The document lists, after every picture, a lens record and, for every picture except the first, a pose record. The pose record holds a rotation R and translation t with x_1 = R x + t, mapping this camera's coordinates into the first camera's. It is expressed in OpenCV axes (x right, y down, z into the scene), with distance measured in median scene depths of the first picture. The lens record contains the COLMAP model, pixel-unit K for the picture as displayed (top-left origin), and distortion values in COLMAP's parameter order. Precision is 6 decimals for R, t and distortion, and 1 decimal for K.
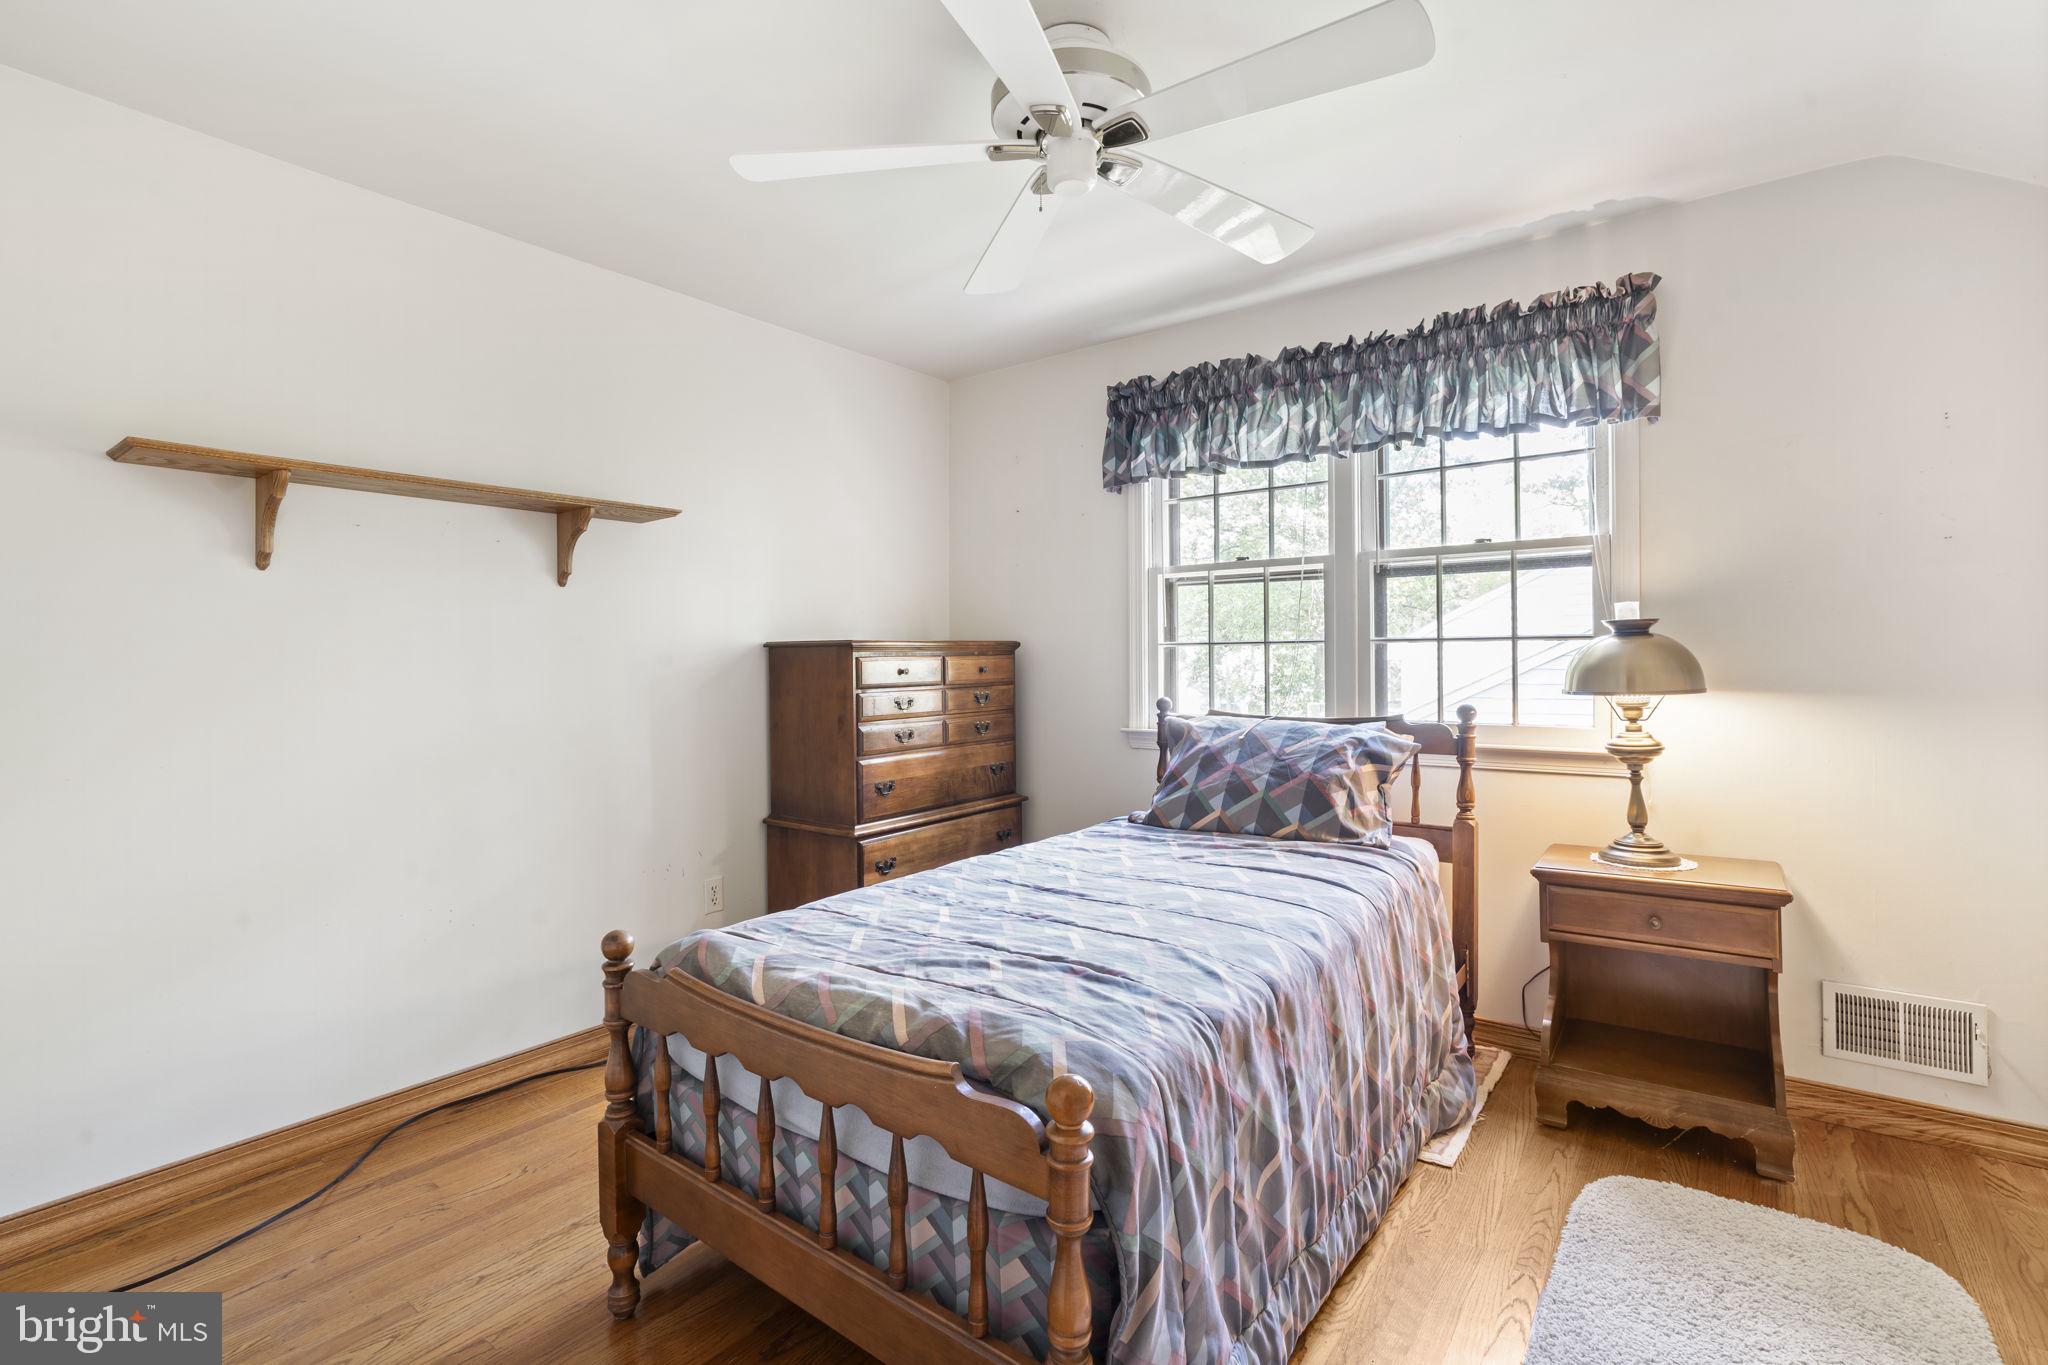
lens RADIAL K [[940.8, 0, 1005.6], [0, 940.8, 668.4], [0, 0, 1]] dist [-0.009211, 0.004221]
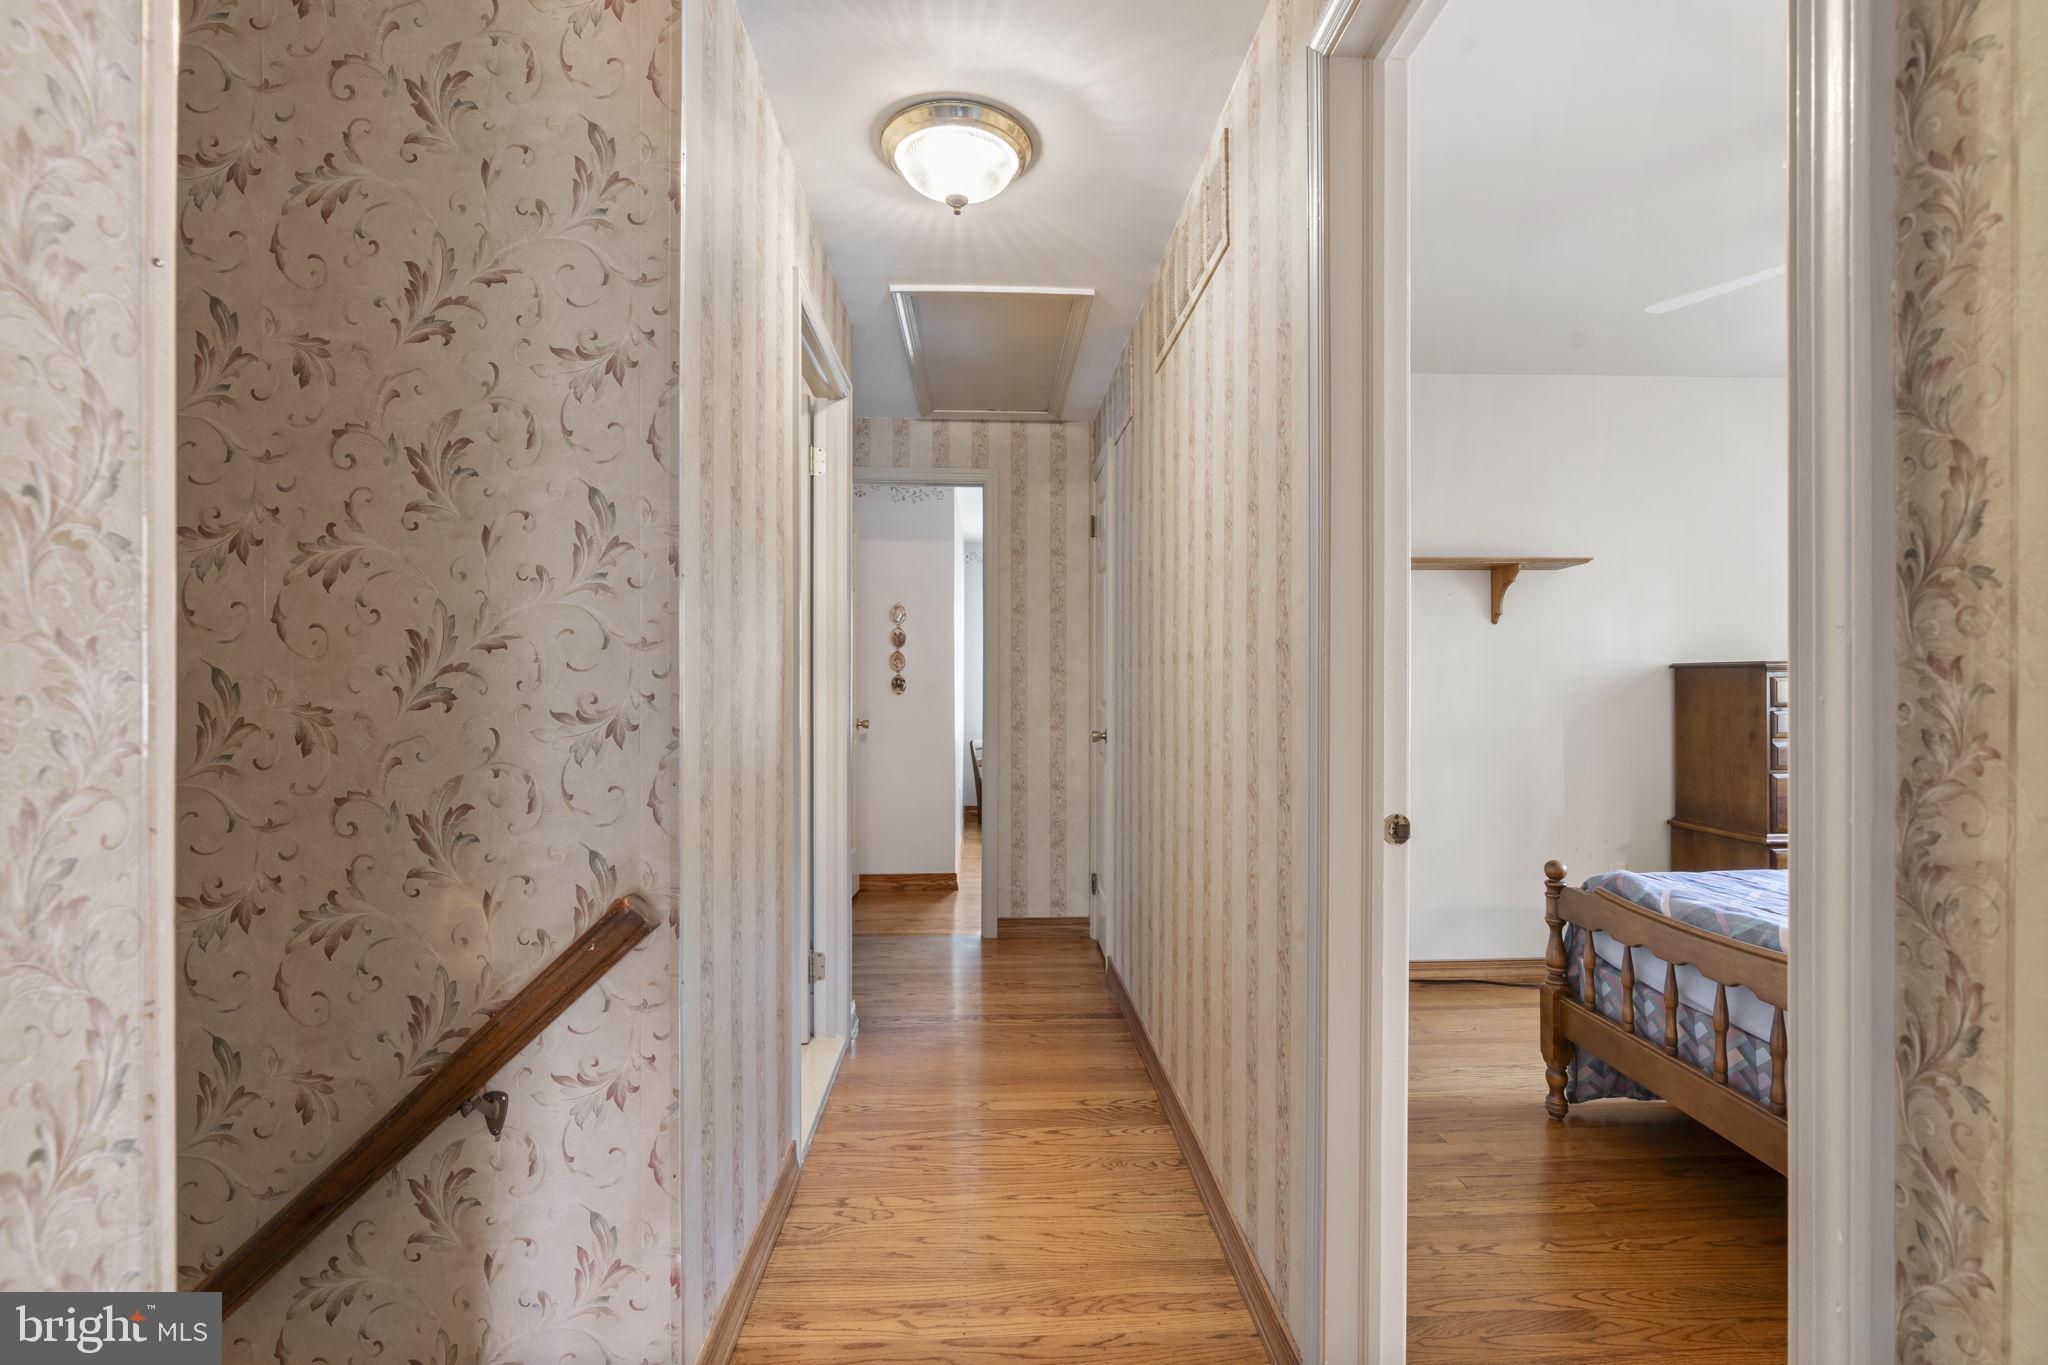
lens RADIAL K [[940.8, 0, 1029.8], [0, 940.8, 687.6], [0, 0, 1]] dist [-0.009211, 0.004221]
pose [[0.662622, 0.009487, -0.748894, 0.151527], [-0.010110, 0.999942, 0.003723, 0.008127], [0.748886, 0.005104, 0.662679, -0.634714]]
